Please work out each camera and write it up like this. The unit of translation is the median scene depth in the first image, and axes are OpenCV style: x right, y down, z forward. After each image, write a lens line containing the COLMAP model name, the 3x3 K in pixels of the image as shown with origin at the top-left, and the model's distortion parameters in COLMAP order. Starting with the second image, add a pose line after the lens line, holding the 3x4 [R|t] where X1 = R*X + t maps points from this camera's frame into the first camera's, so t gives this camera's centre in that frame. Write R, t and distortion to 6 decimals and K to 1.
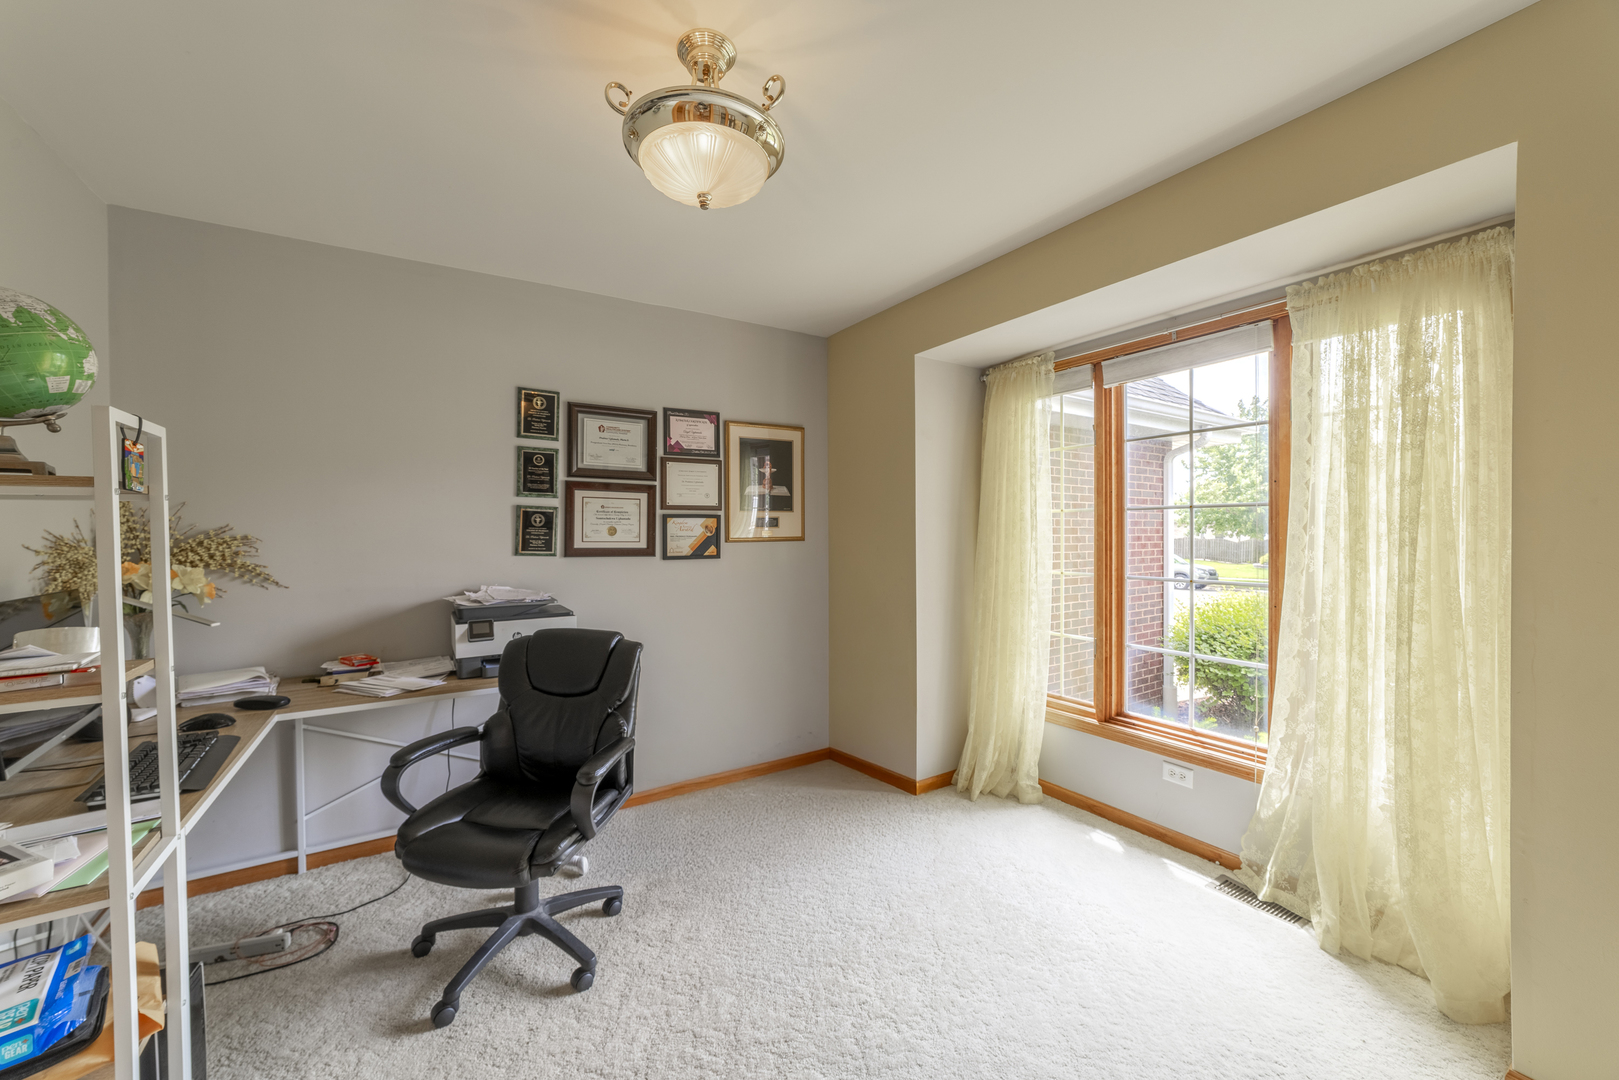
lens RADIAL K [[607.5, 0, 804.6], [0, 607.5, 538.0], [0, 0, 1]] dist [-0.011542, 0.001563]
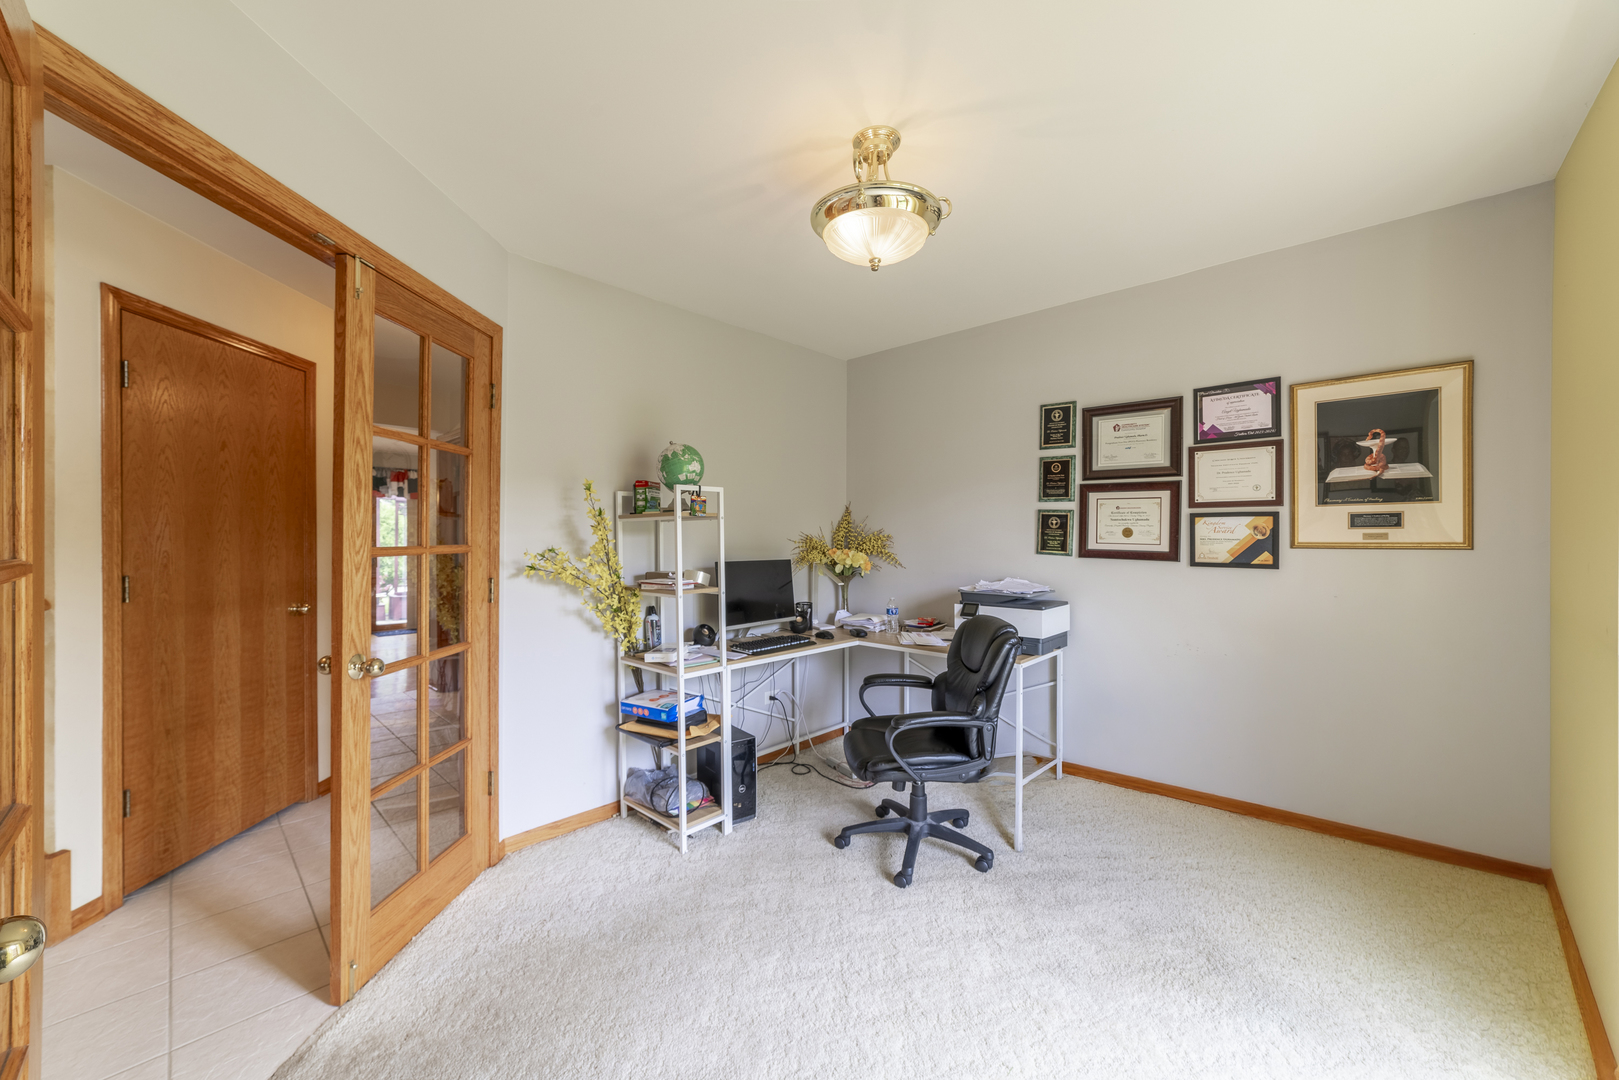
lens RADIAL K [[607.5, 0, 806.0], [0, 607.5, 534.4], [0, 0, 1]] dist [-0.011542, 0.001563]
pose [[0.265446, 0.006390, -0.964105, 0.455946], [-0.012668, 0.999915, 0.003140, -0.004884], [0.964042, 0.011380, 0.265504, 0.248614]]
